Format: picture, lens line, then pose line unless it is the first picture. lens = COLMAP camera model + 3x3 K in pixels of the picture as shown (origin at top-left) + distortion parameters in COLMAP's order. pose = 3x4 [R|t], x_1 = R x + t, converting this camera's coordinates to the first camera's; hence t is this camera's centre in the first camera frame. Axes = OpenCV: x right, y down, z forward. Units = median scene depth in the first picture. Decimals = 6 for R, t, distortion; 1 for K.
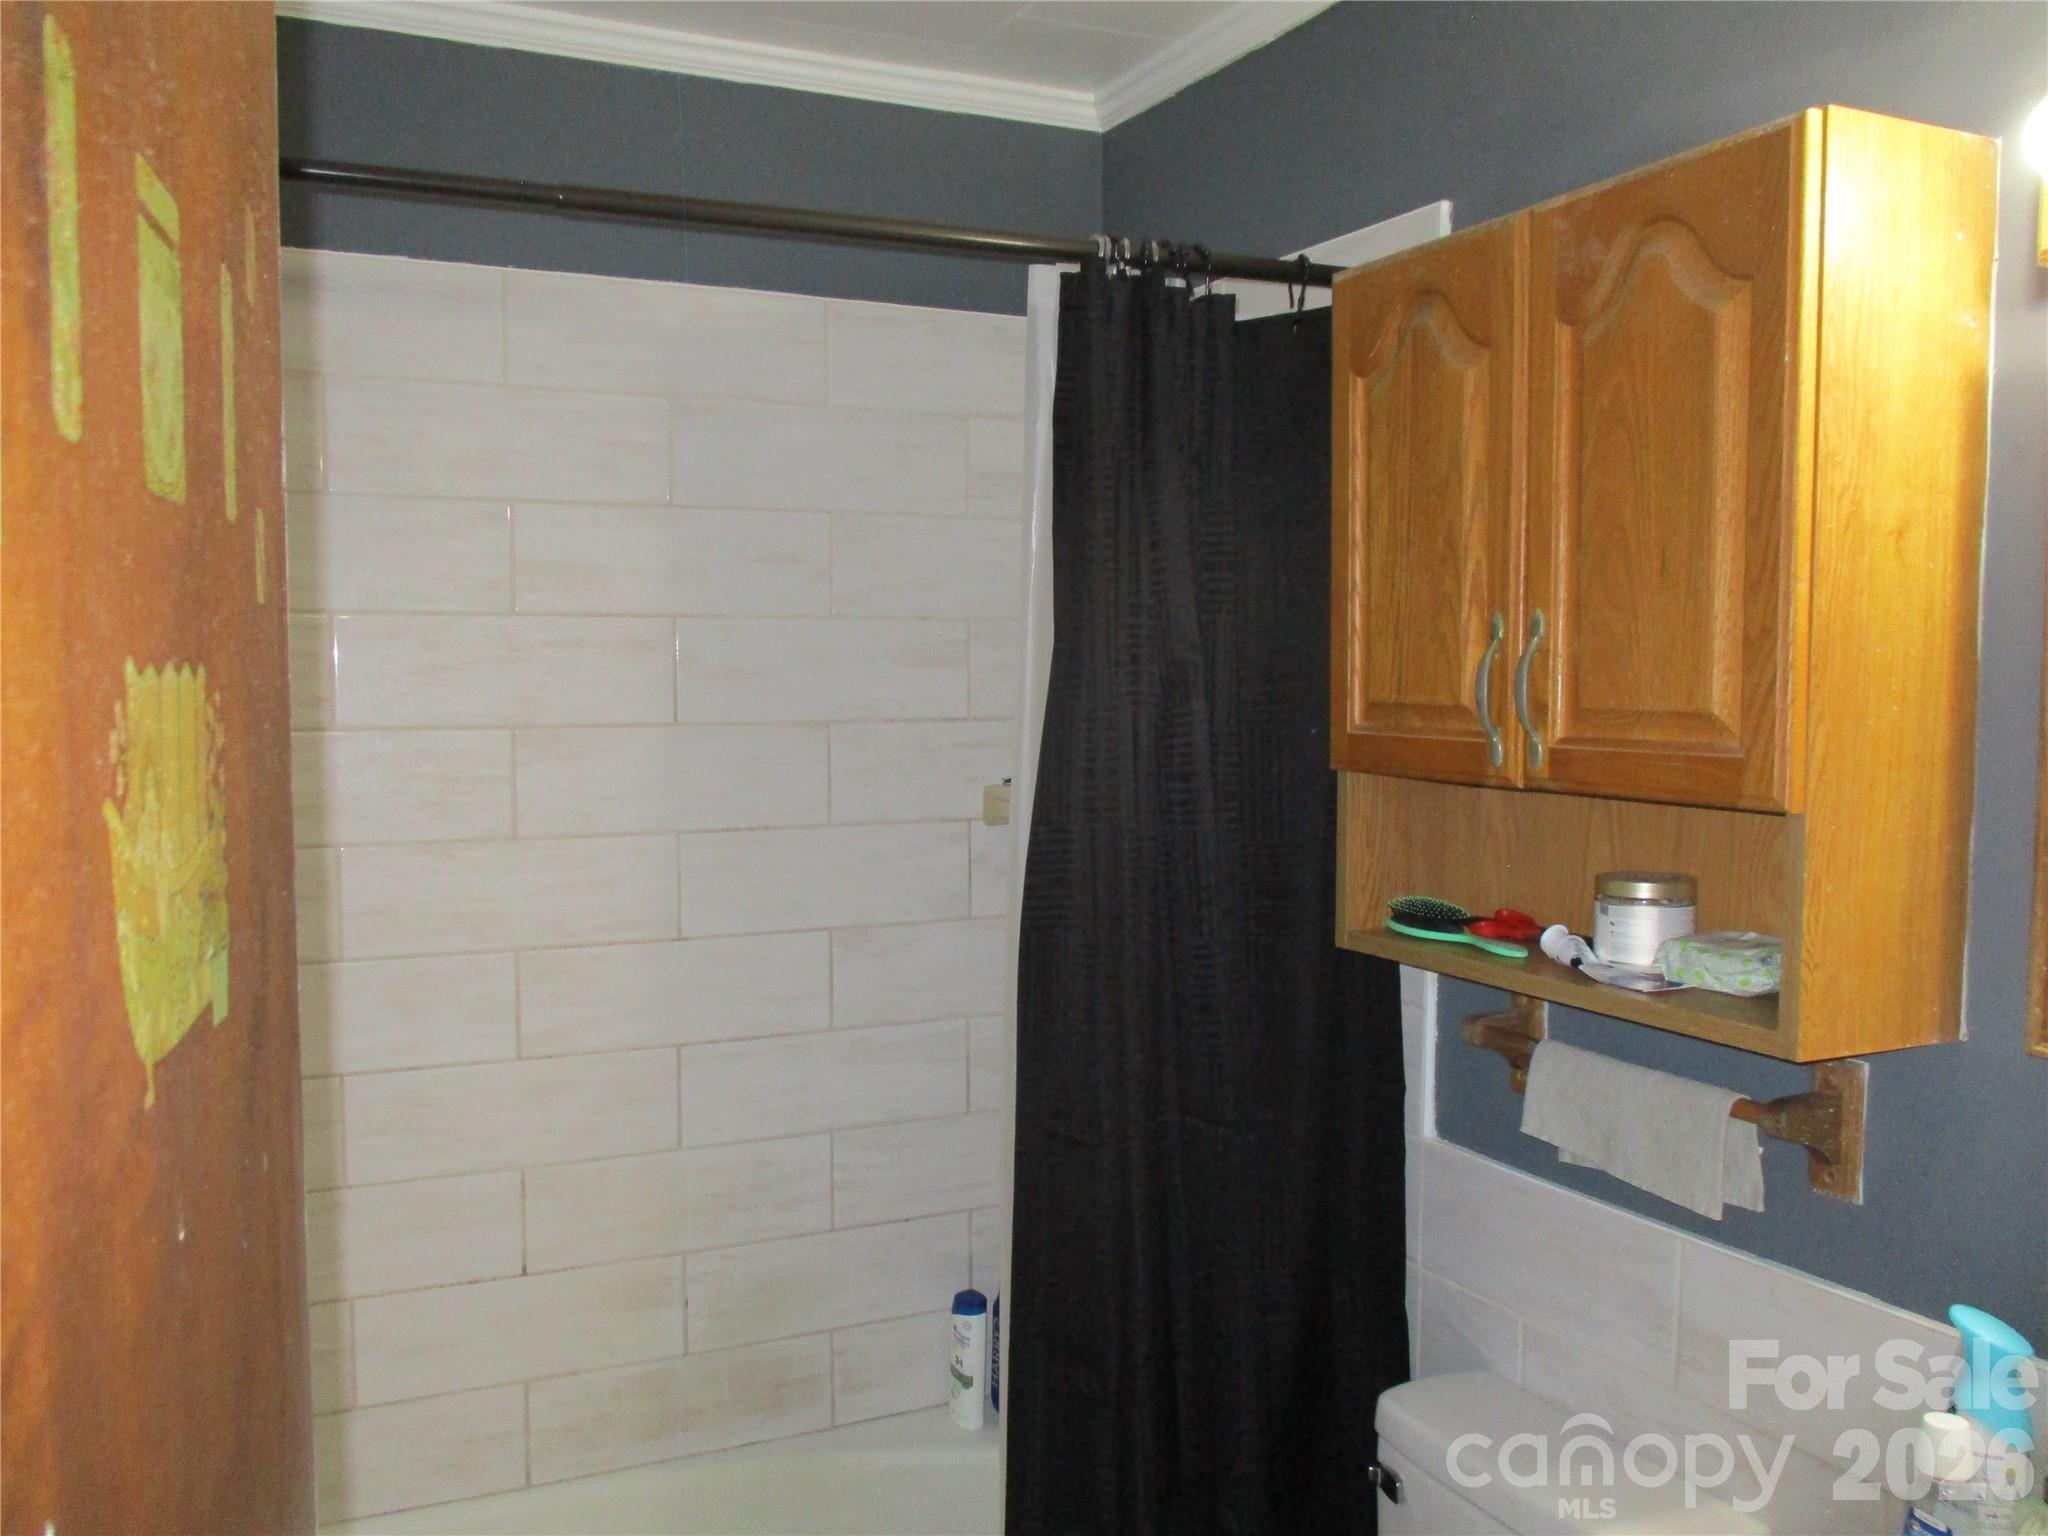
lens RADIAL K [[1699.6, 0, 1027.7], [0, 1699.6, 769.1], [0, 0, 1]] dist [-0.034300, 0.016489]
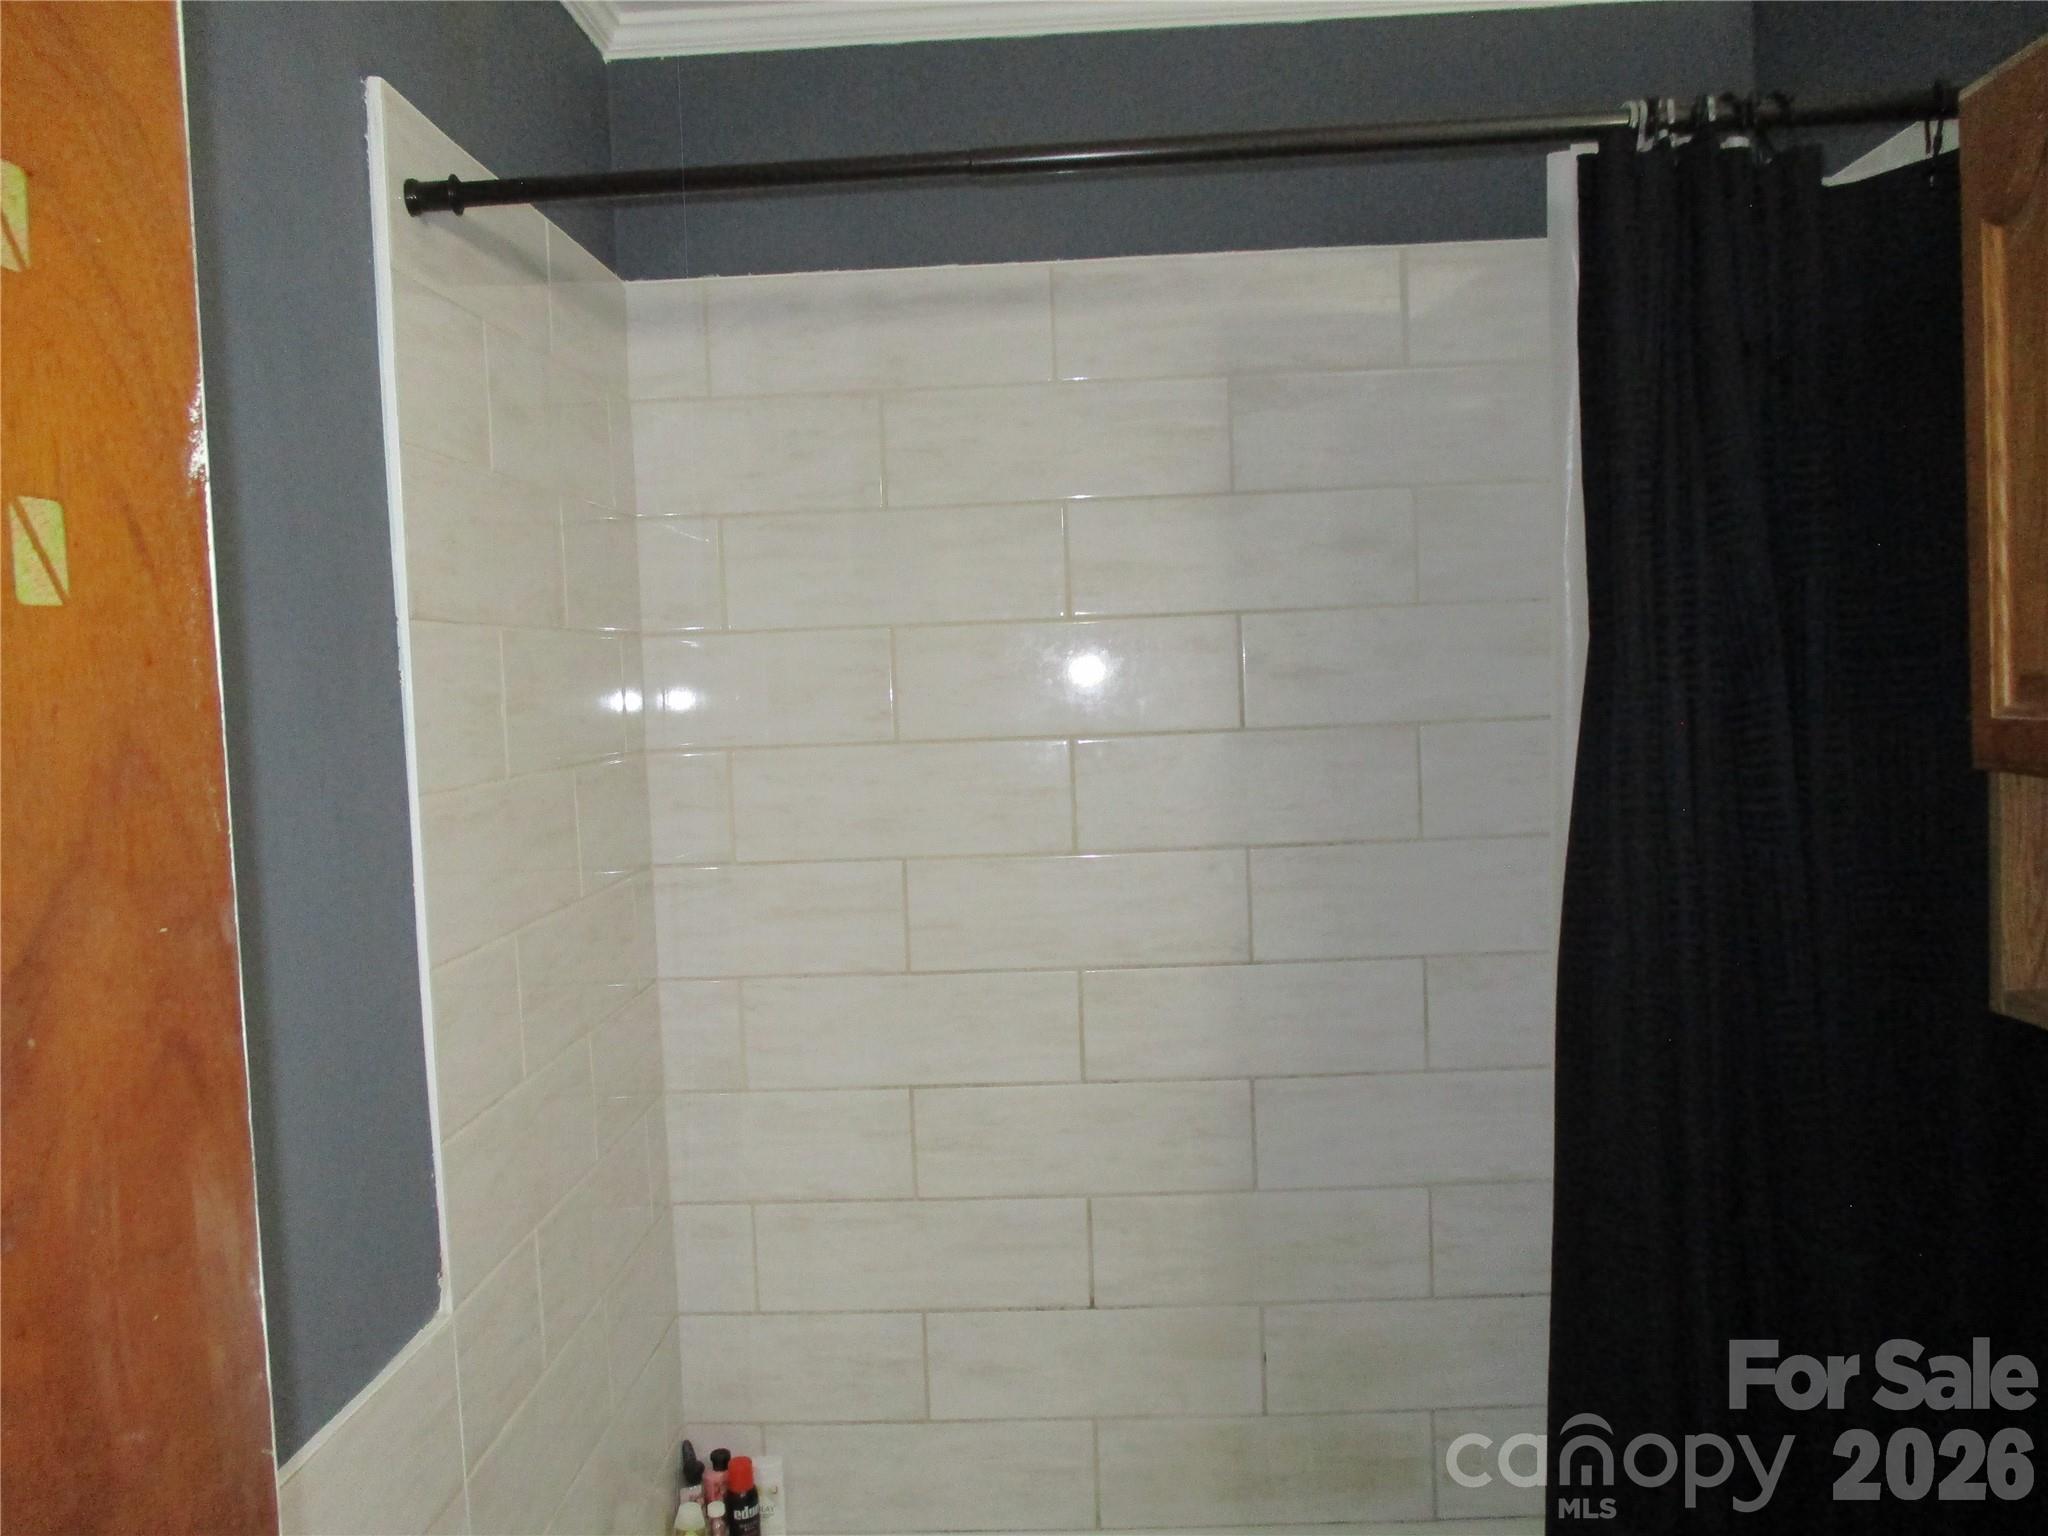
lens RADIAL K [[1699.6, 0, 1018.4], [0, 1699.6, 769.8], [0, 0, 1]] dist [-0.034300, 0.016489]
pose [[0.885519, -0.015052, -0.464359, 0.116299], [0.013968, 0.999886, -0.005774, -0.001008], [0.464392, -0.001373, 0.885628, 0.129307]]
